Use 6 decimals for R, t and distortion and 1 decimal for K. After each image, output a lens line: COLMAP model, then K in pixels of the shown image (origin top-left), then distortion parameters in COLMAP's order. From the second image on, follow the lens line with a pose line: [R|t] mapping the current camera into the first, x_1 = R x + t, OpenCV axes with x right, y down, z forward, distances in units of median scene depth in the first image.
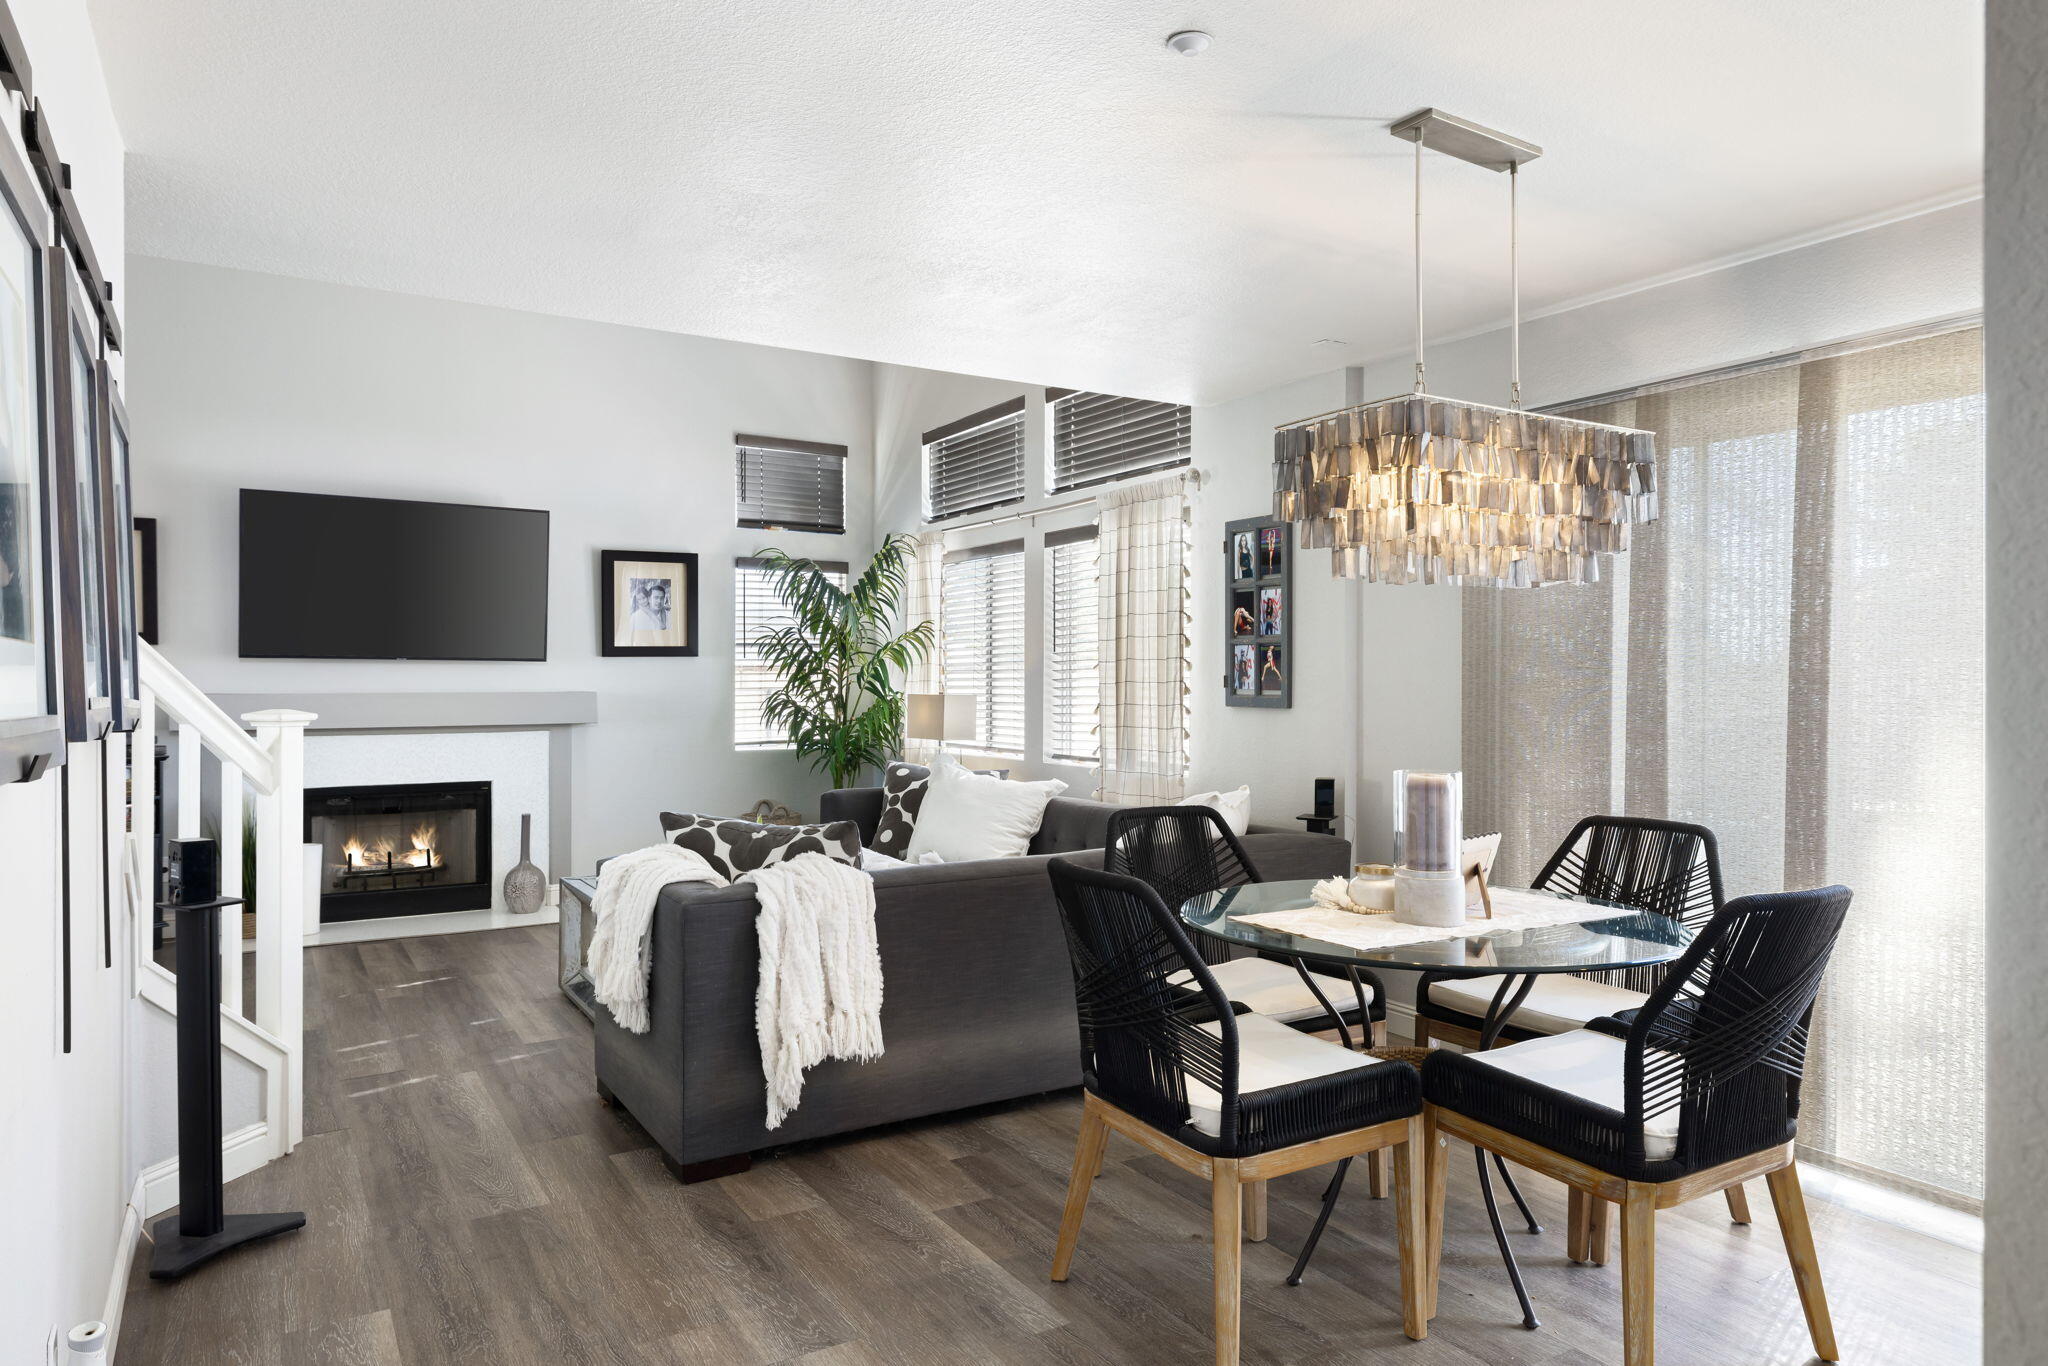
lens RADIAL K [[1272.8, 0, 1030.0], [0, 1272.8, 677.0], [0, 0, 1]] dist [-0.005907, 0.000113]
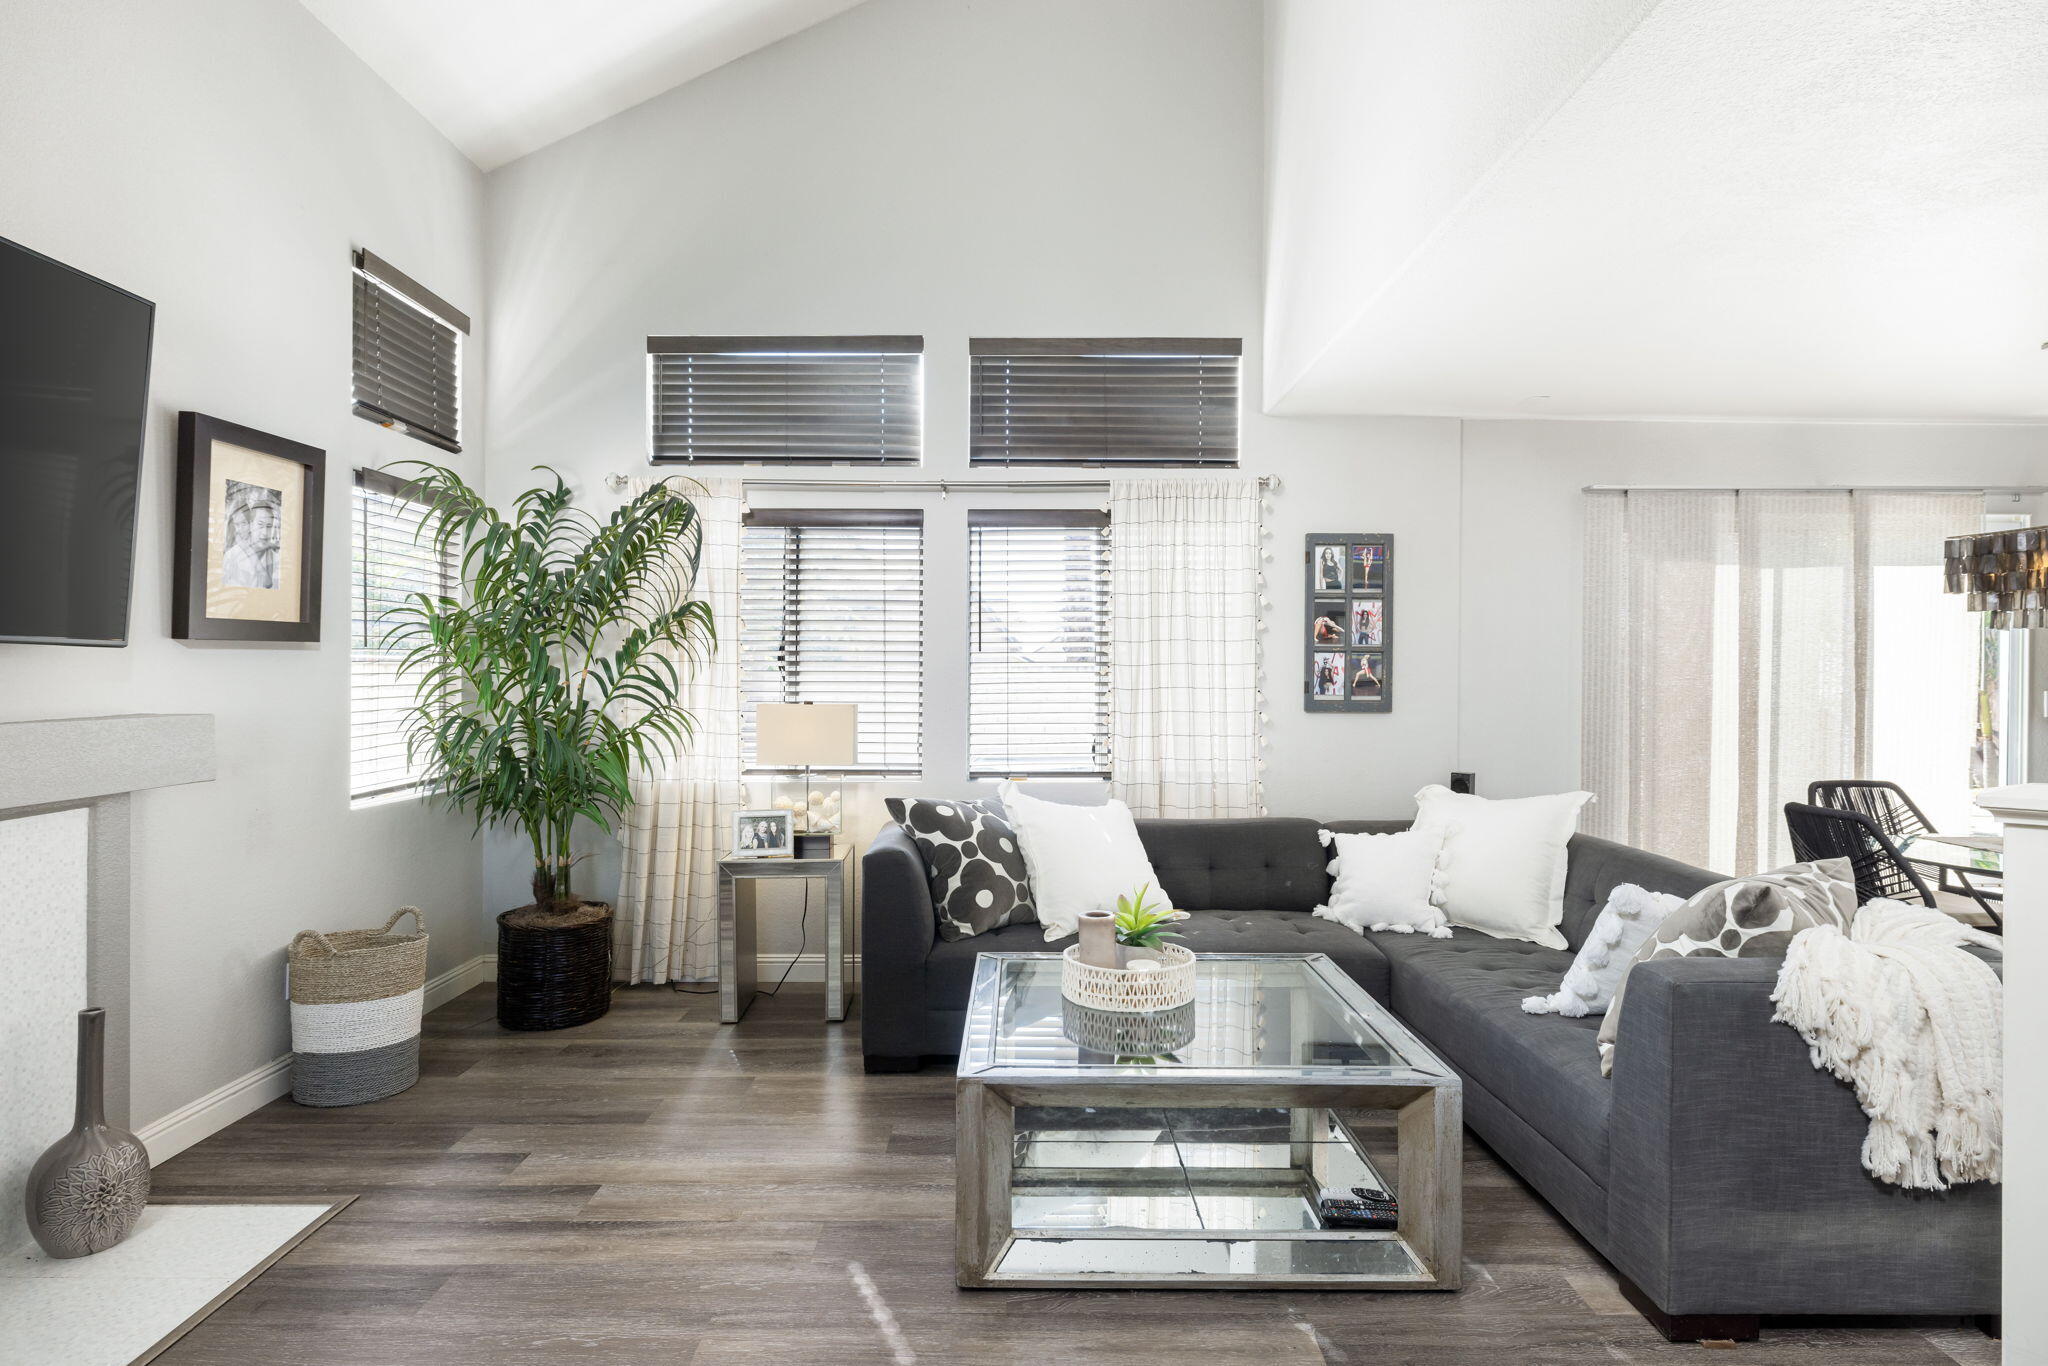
lens RADIAL K [[1087.9, 0, 1029.8], [0, 1087.9, 680.5], [0, 0, 1]] dist [0.002606, -0.000341]
pose [[0.527569, -0.004412, 0.849501, -0.525229], [-0.007295, 0.999926, 0.009724, -0.006770], [-0.849481, -0.011328, 0.527498, 0.530691]]
